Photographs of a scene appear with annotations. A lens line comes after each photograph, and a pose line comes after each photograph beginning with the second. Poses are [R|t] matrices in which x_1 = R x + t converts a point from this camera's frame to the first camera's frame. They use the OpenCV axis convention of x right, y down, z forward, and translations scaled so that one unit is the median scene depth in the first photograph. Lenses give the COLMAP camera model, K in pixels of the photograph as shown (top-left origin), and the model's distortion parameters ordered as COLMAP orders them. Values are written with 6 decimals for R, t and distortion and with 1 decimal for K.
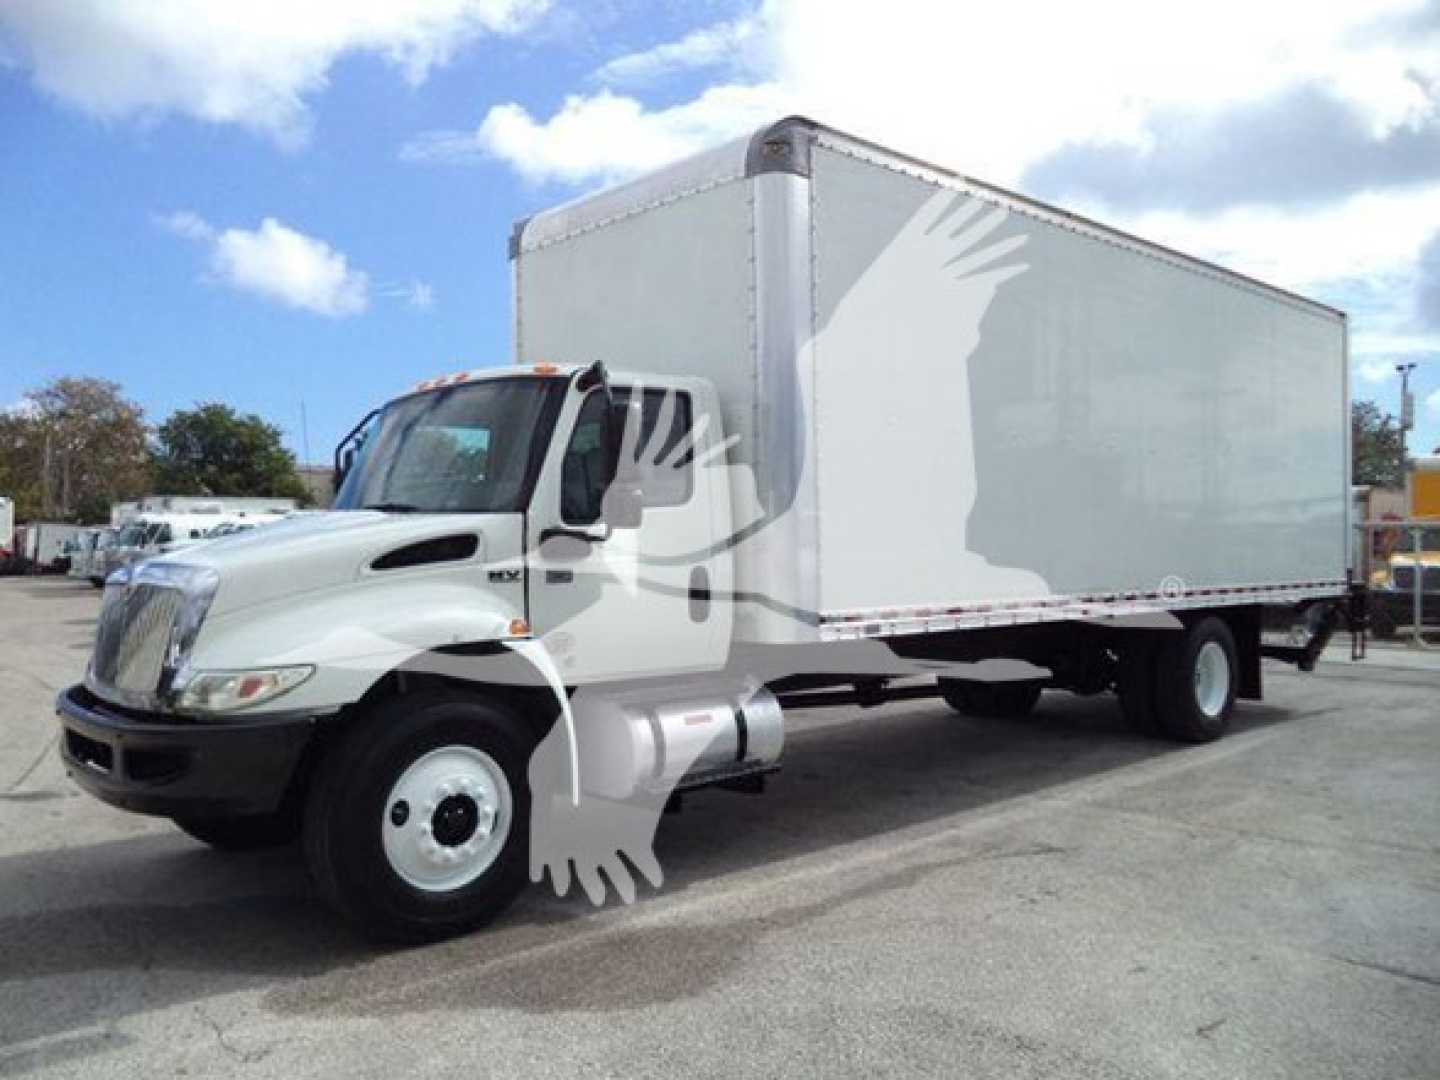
lens RADIAL K [[1159.5, 0, 711.7], [0, 1159.5, 541.3], [0, 0, 1]] dist [-0.009291, -0.027853]
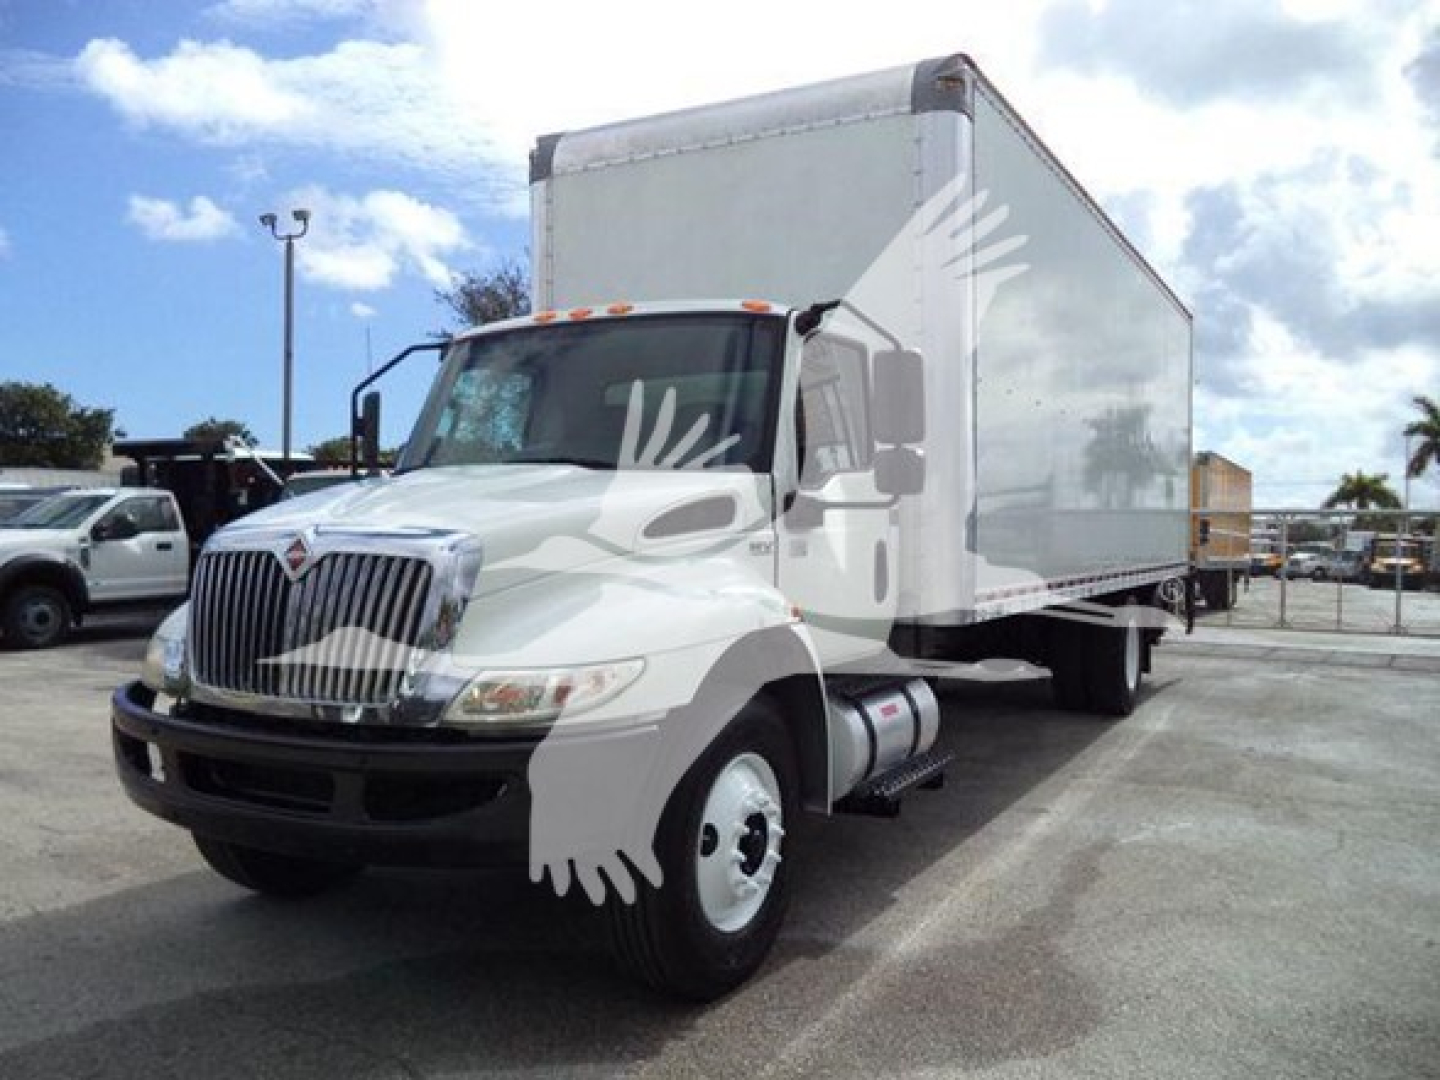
lens RADIAL K [[1159.5, 0, 720.9], [0, 1159.5, 540.9], [0, 0, 1]] dist [-0.009291, -0.027853]
pose [[0.952282, 0.011312, 0.305009, -0.459258], [-0.016273, 0.999773, 0.013728, 0.013716], [-0.304784, -0.018036, 0.952251, 0.208757]]
